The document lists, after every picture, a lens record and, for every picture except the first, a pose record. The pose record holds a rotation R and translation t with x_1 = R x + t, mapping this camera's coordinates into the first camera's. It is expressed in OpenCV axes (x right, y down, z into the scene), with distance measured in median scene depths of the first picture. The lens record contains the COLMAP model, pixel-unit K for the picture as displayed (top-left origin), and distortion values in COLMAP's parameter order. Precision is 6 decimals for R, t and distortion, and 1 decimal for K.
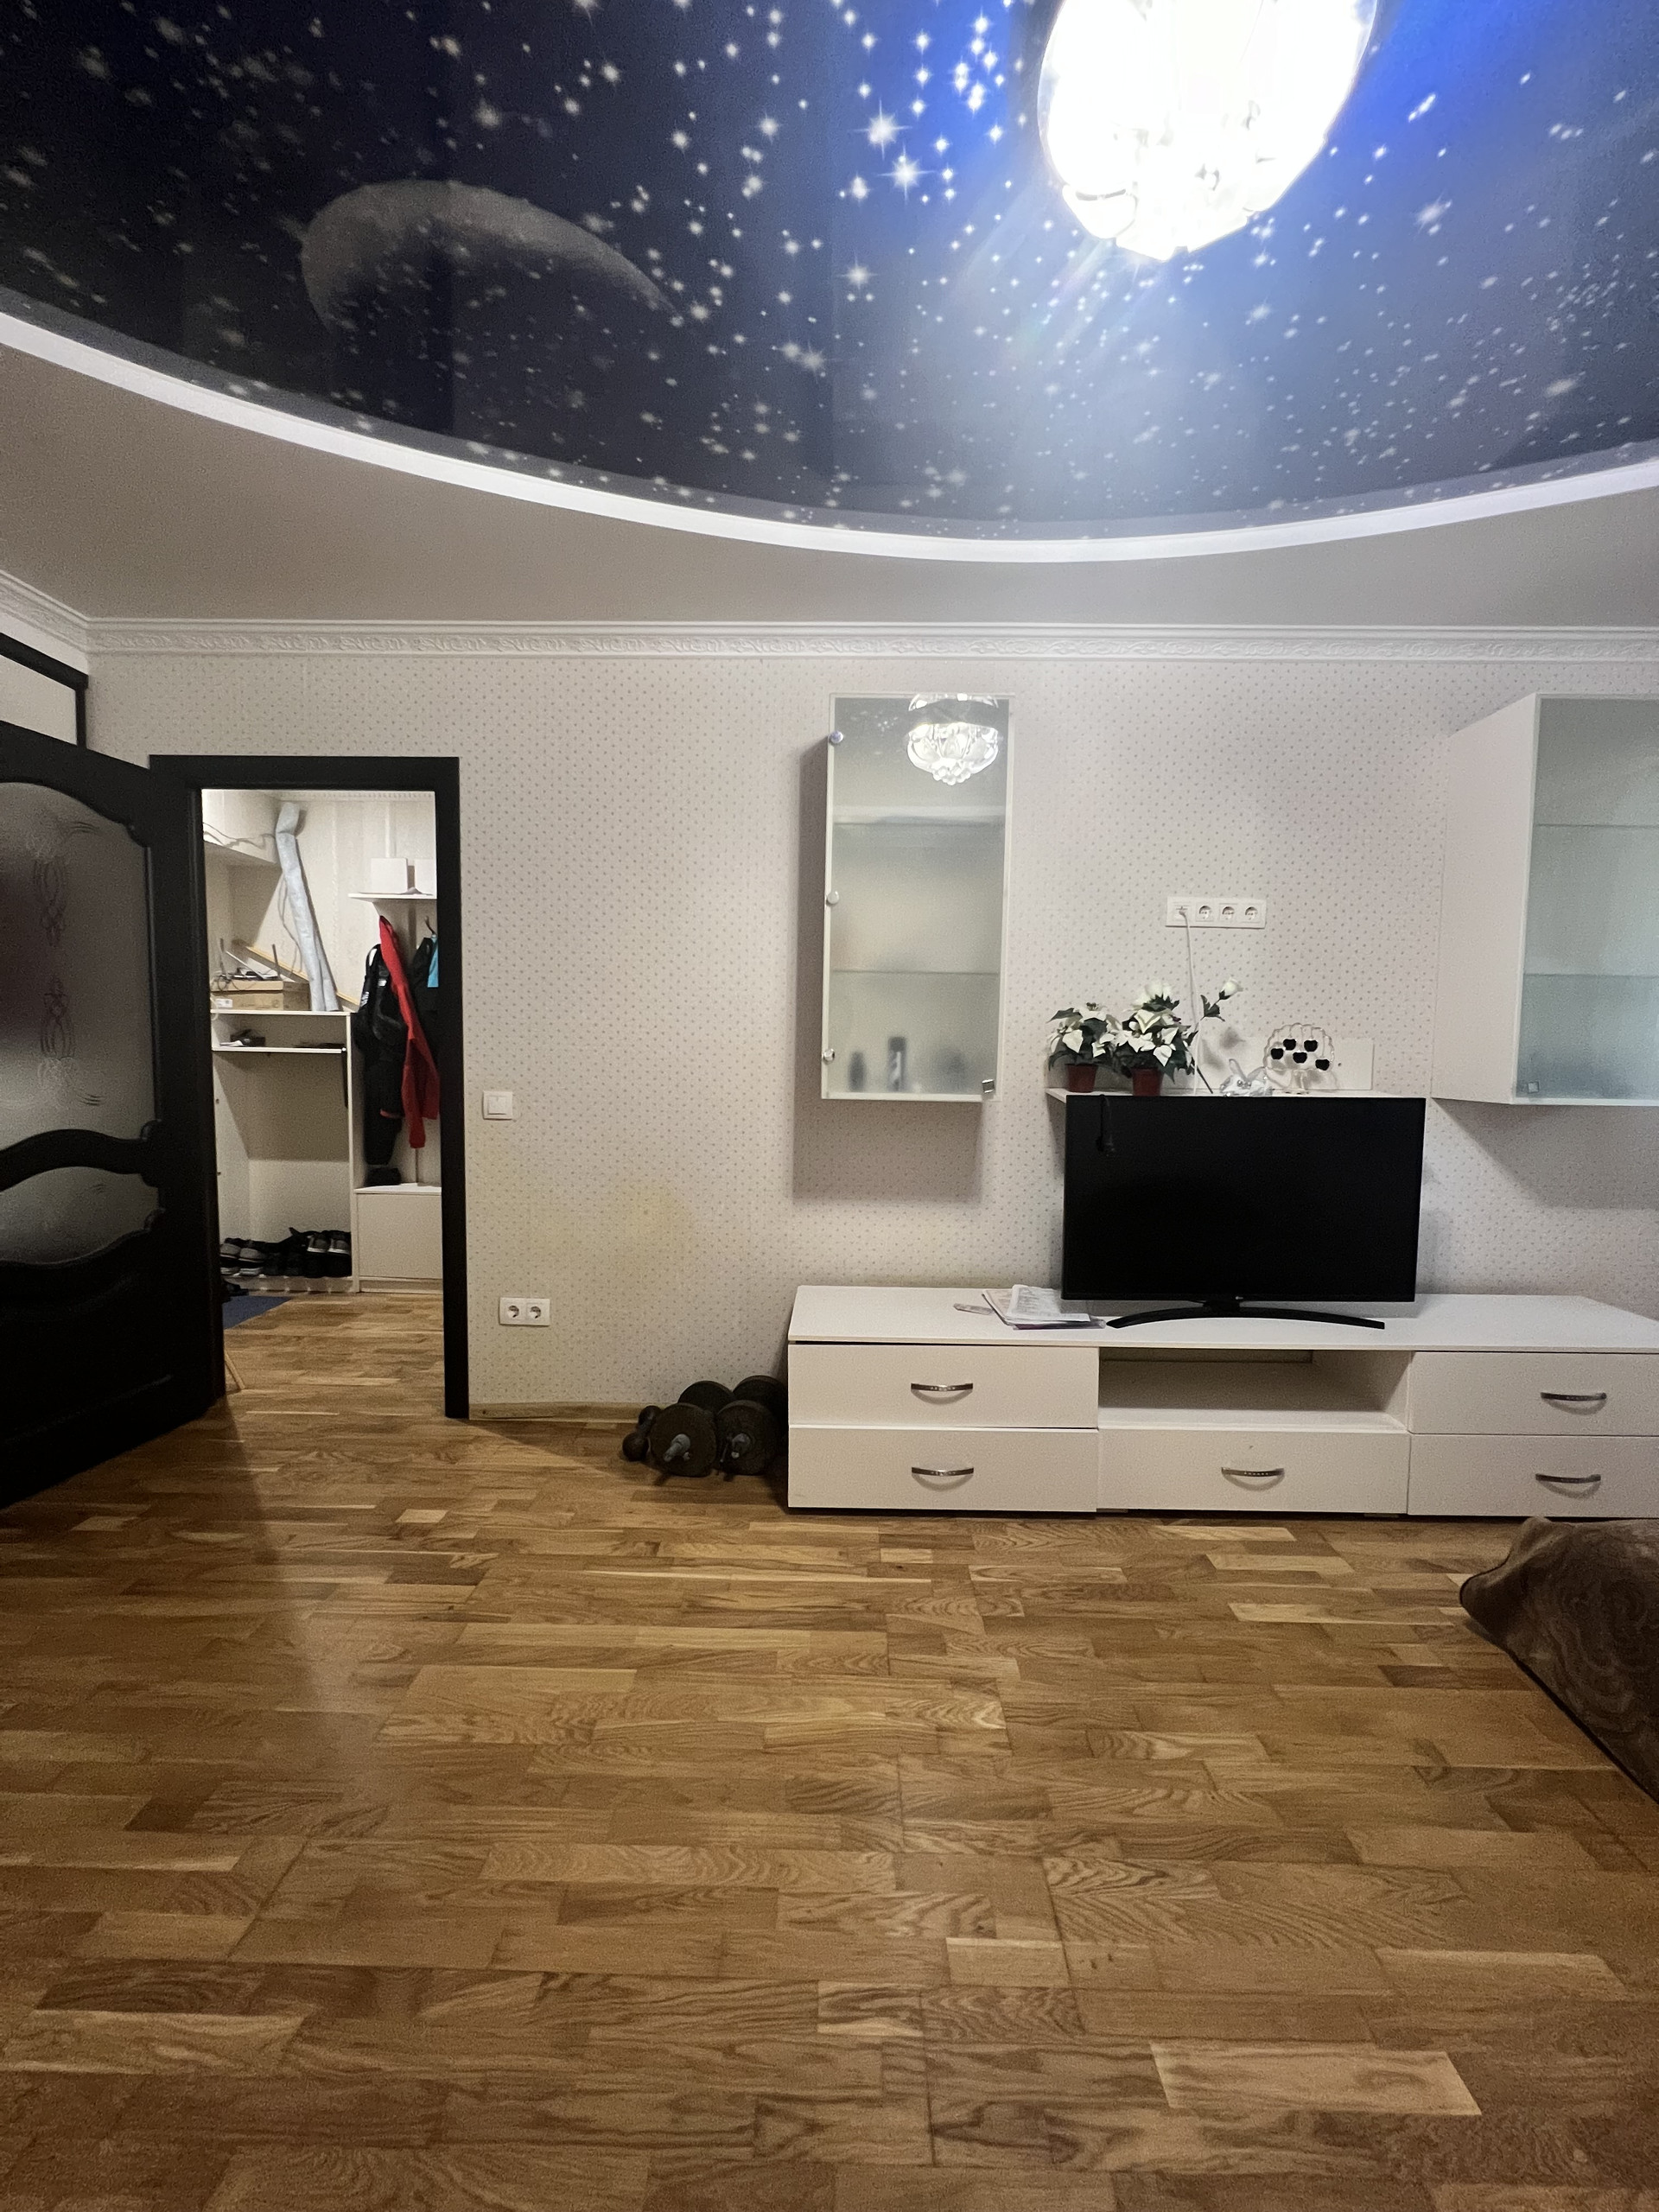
lens RADIAL K [[883.2, 0, 826.9], [0, 883.2, 1107.7], [0, 0, 1]] dist [-0.000951, 0.000221]
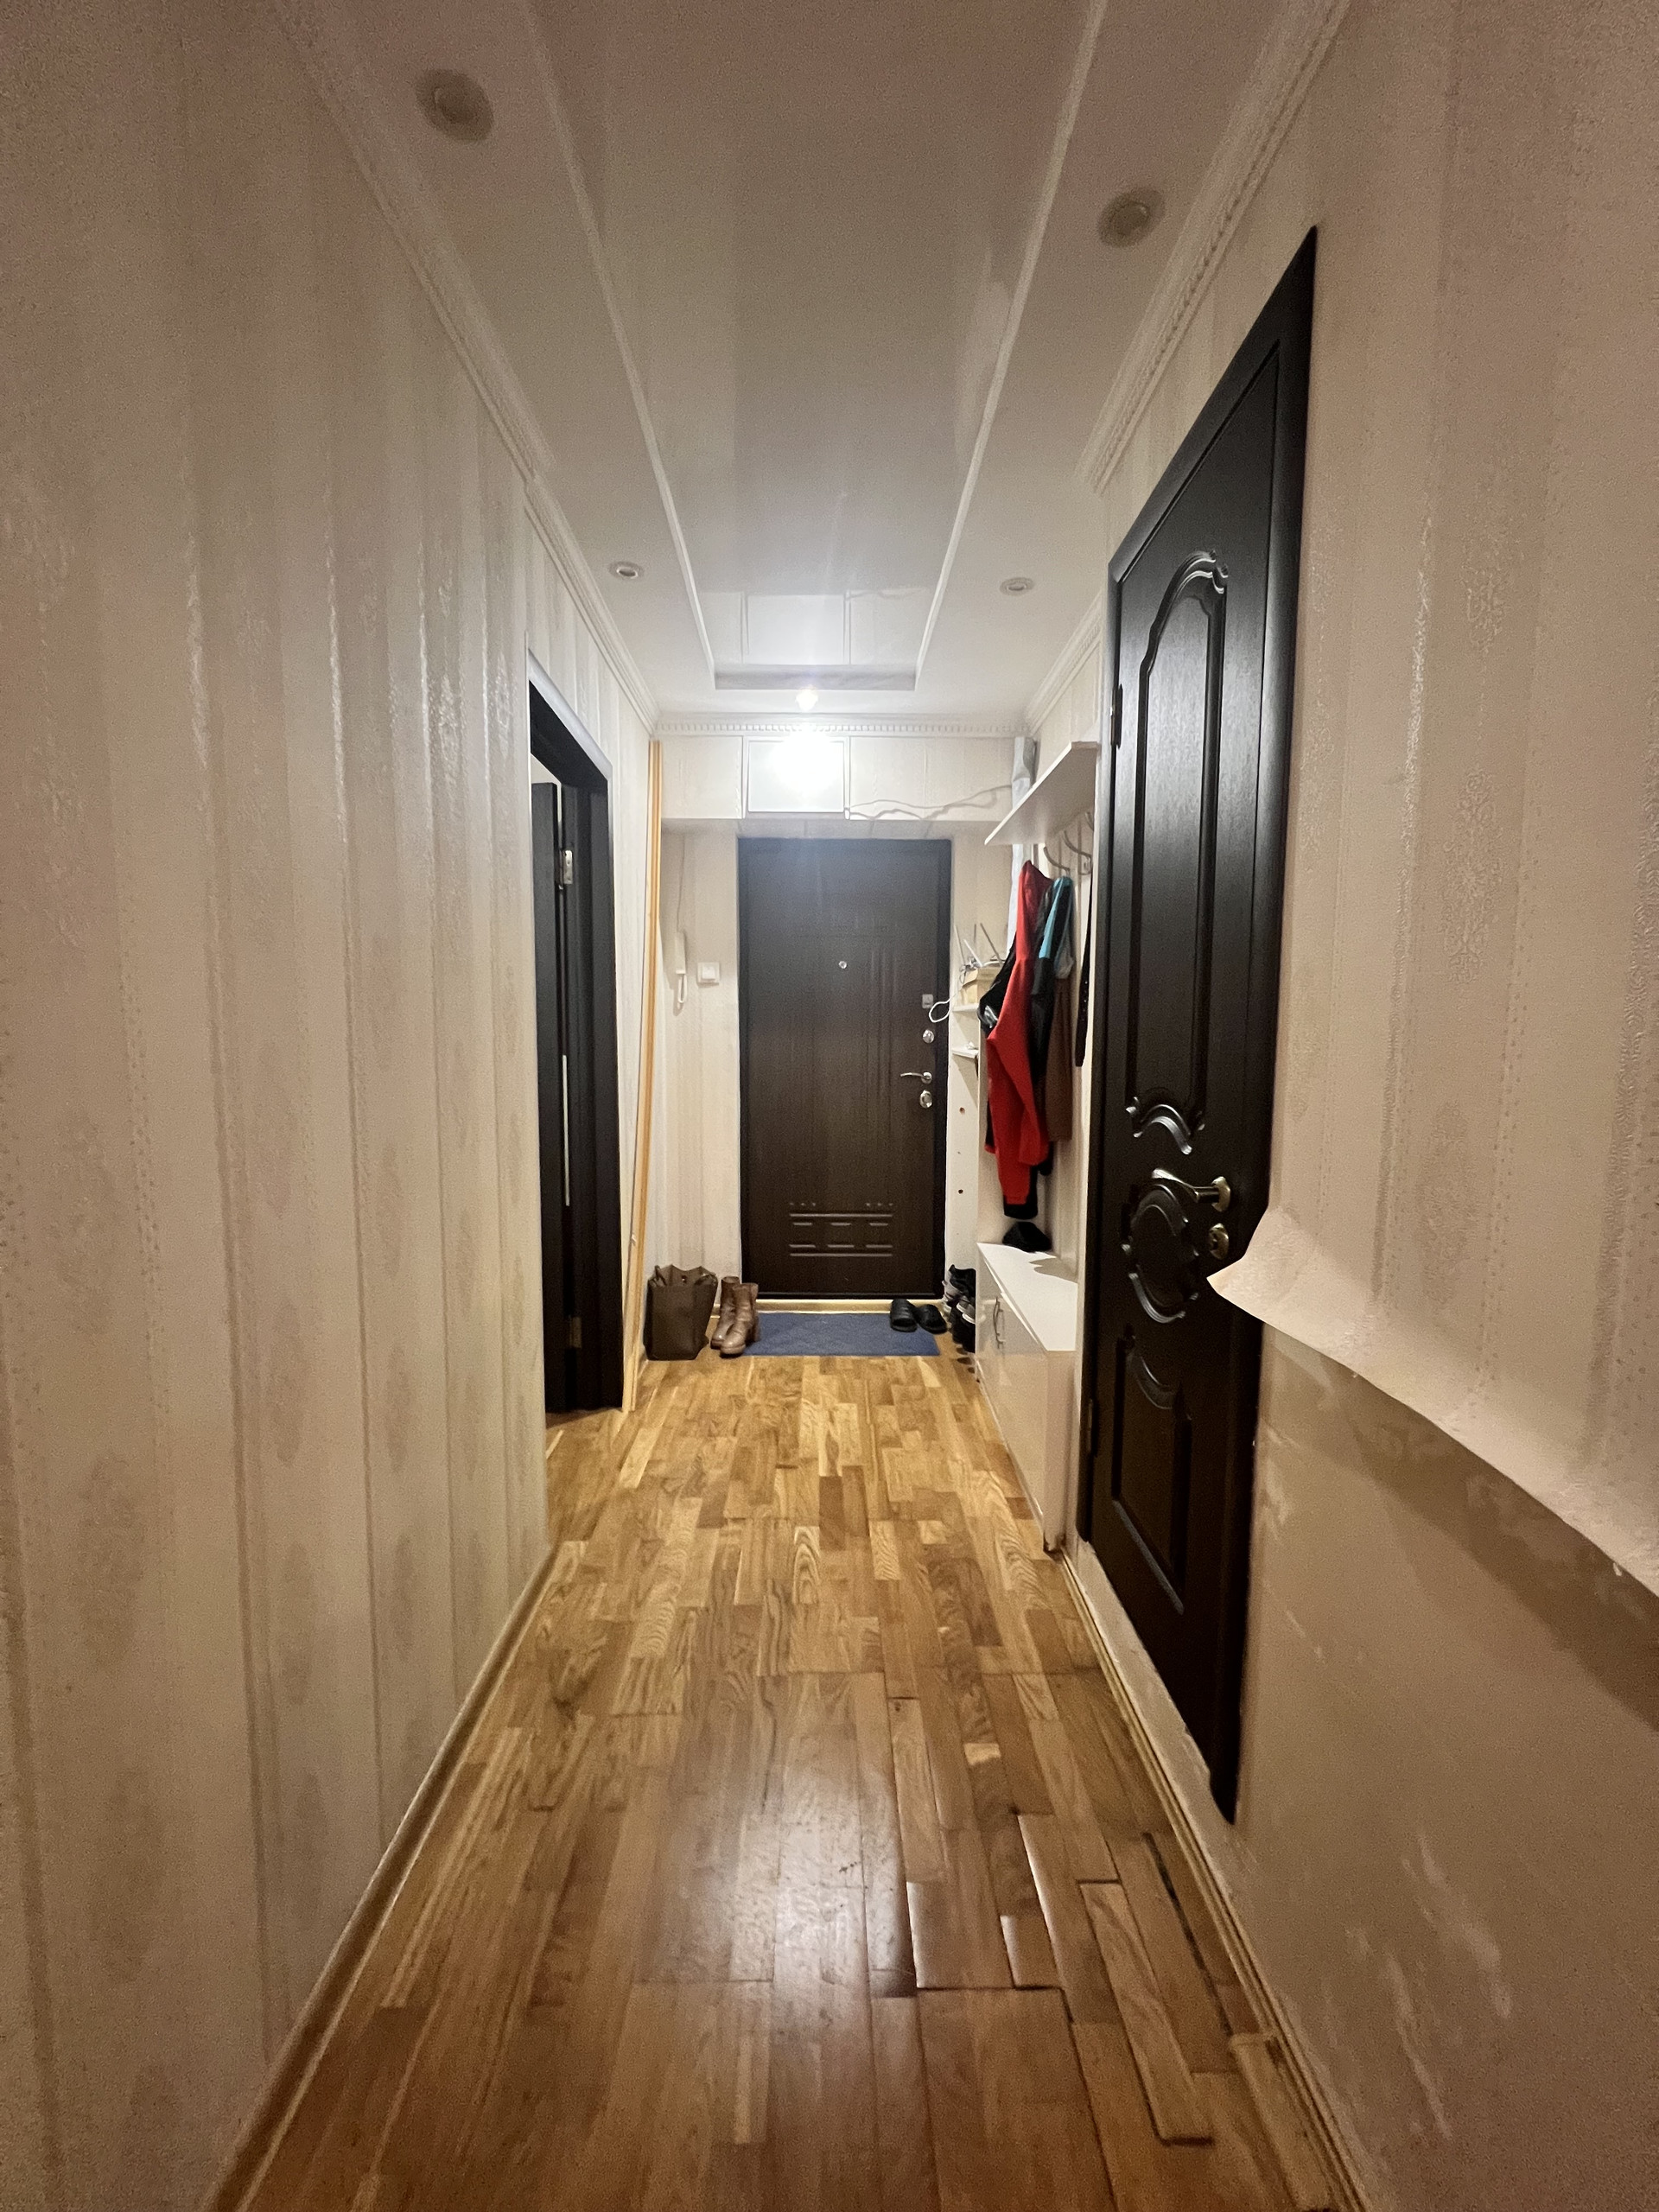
lens RADIAL K [[883.2, 0, 819.6], [0, 883.2, 1118.1], [0, 0, 1]] dist [-0.000951, 0.000221]
pose [[0.017082, 0.084171, -0.996305, 0.411452], [-0.071350, 0.994013, 0.082754, -0.138100], [0.997305, 0.069673, 0.022985, 1.803600]]
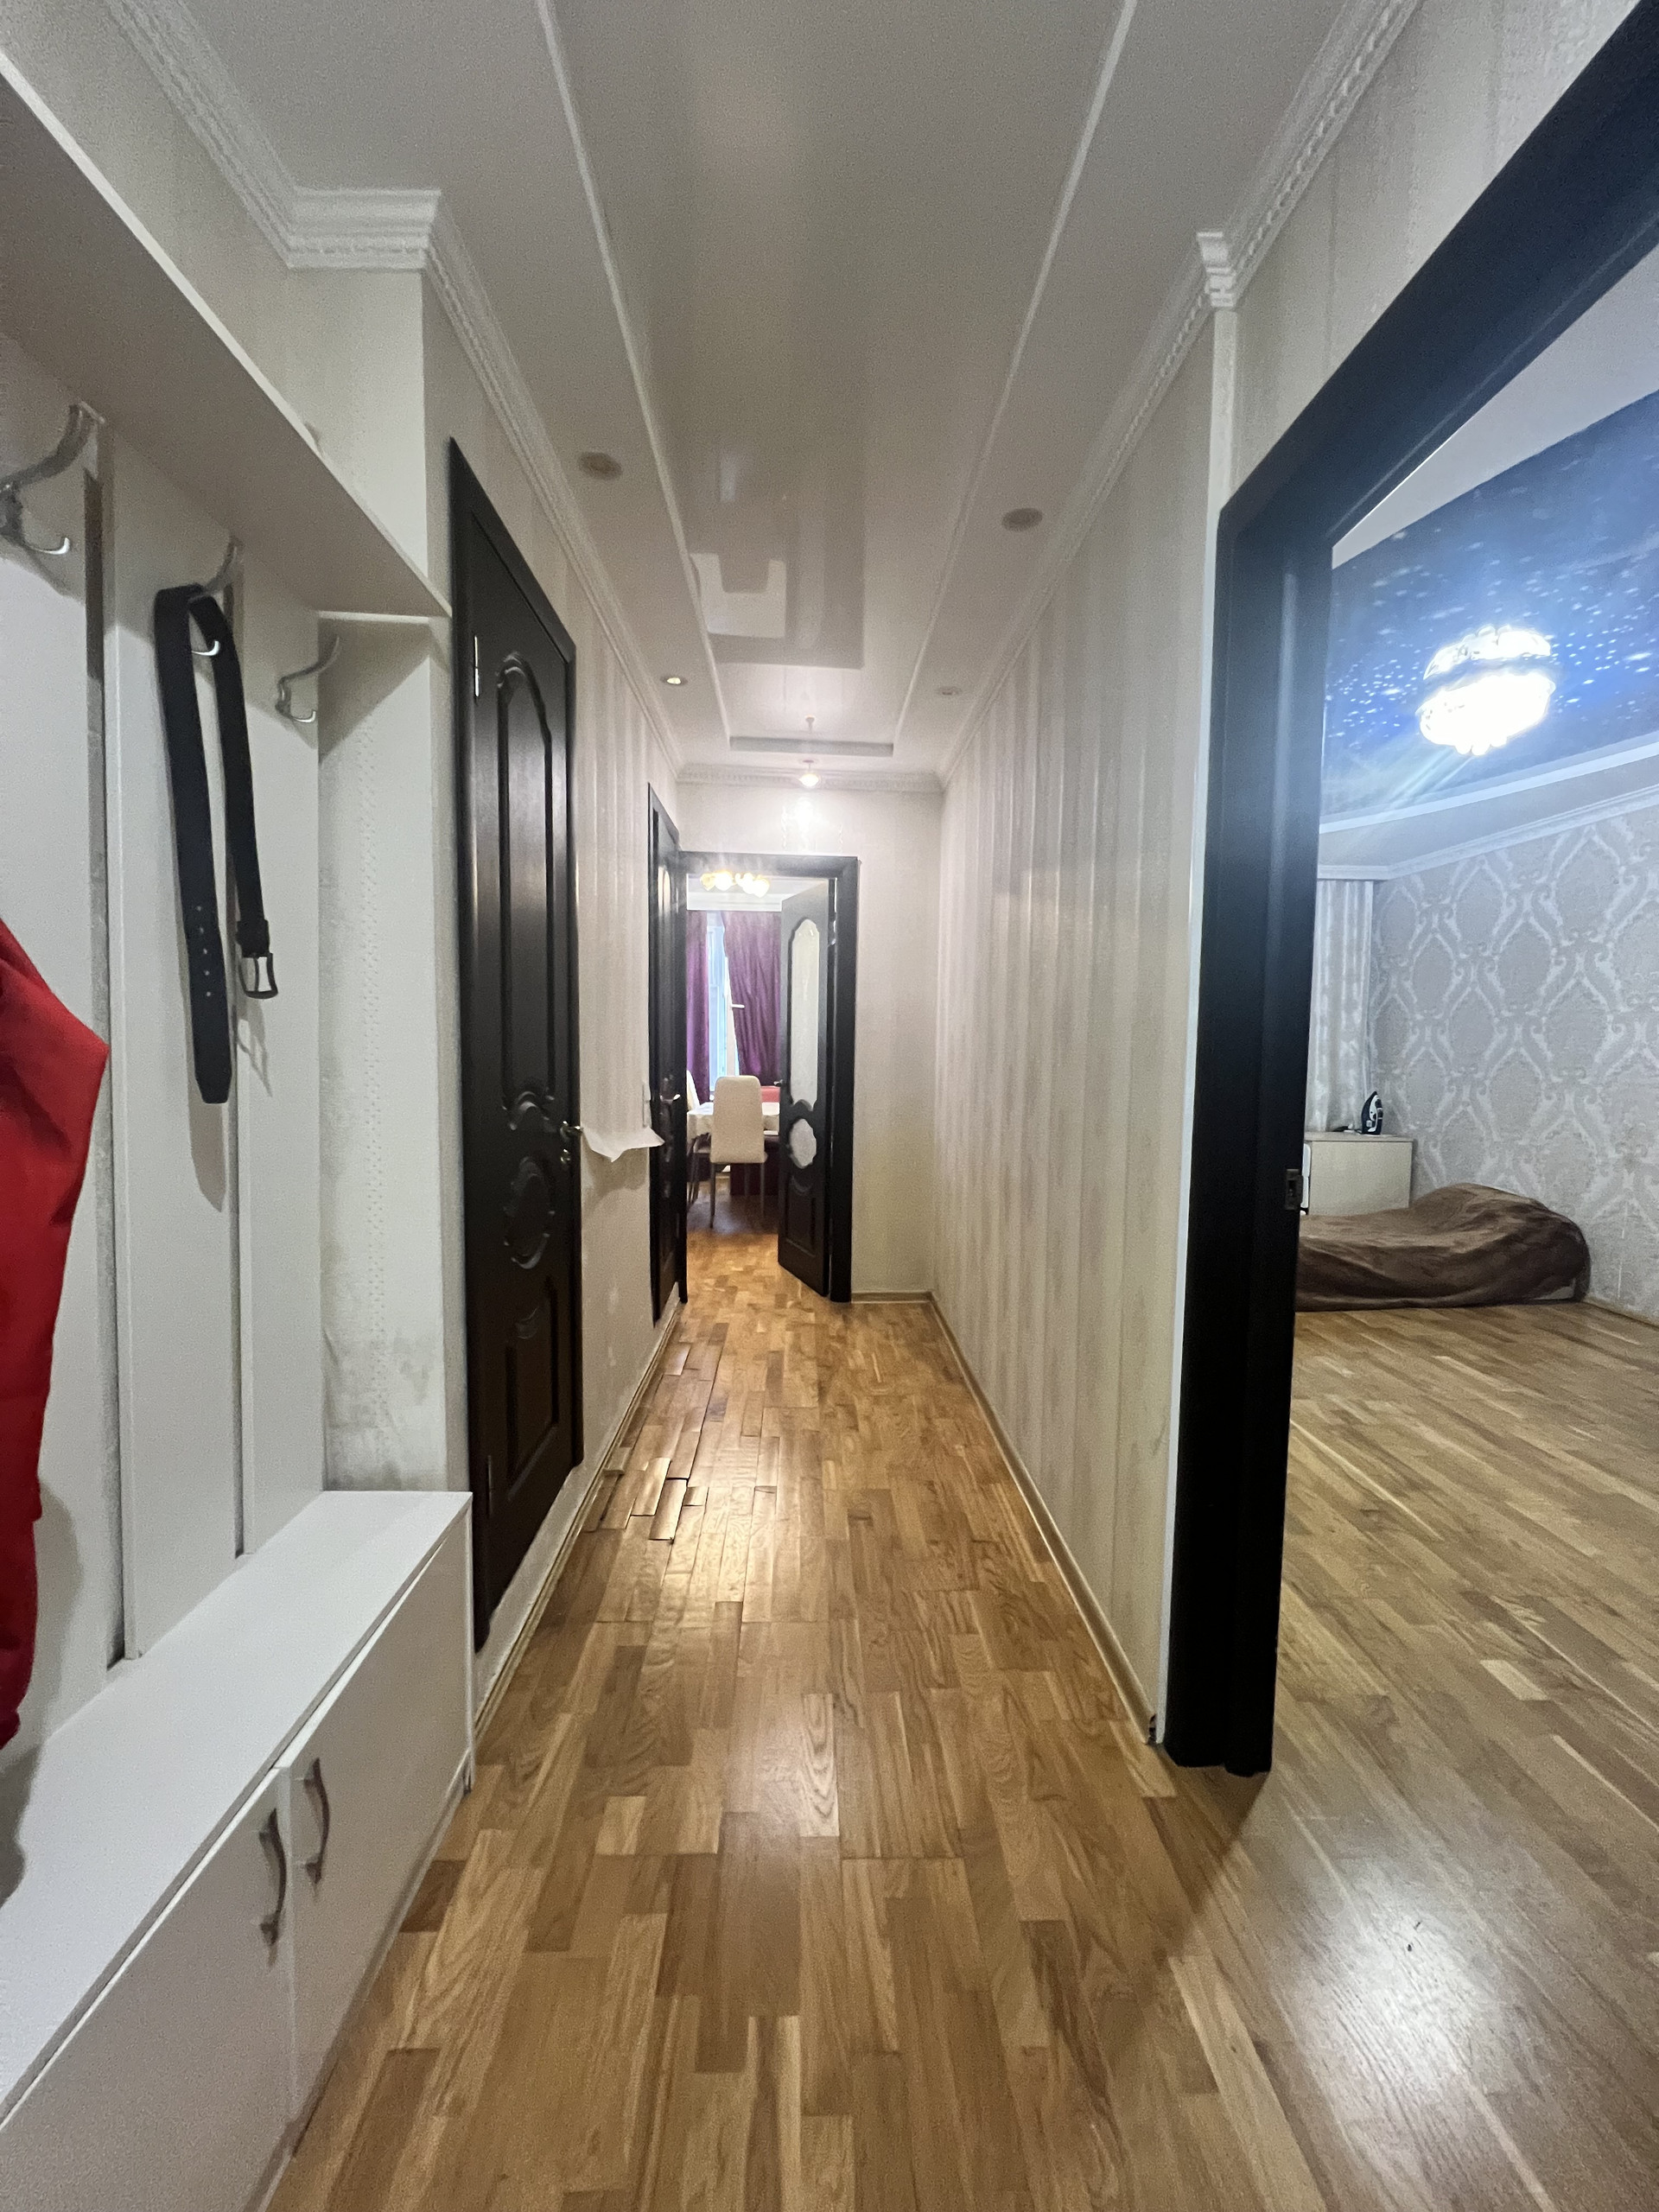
lens RADIAL K [[883.2, 0, 831.0], [0, 883.2, 1111.0], [0, 0, 1]] dist [-0.000951, 0.000221]
pose [[-0.049375, -0.088235, 0.994875, -1.326208], [0.057295, 0.994200, 0.091019, -0.155269], [-0.997136, 0.061495, -0.044033, 1.836925]]
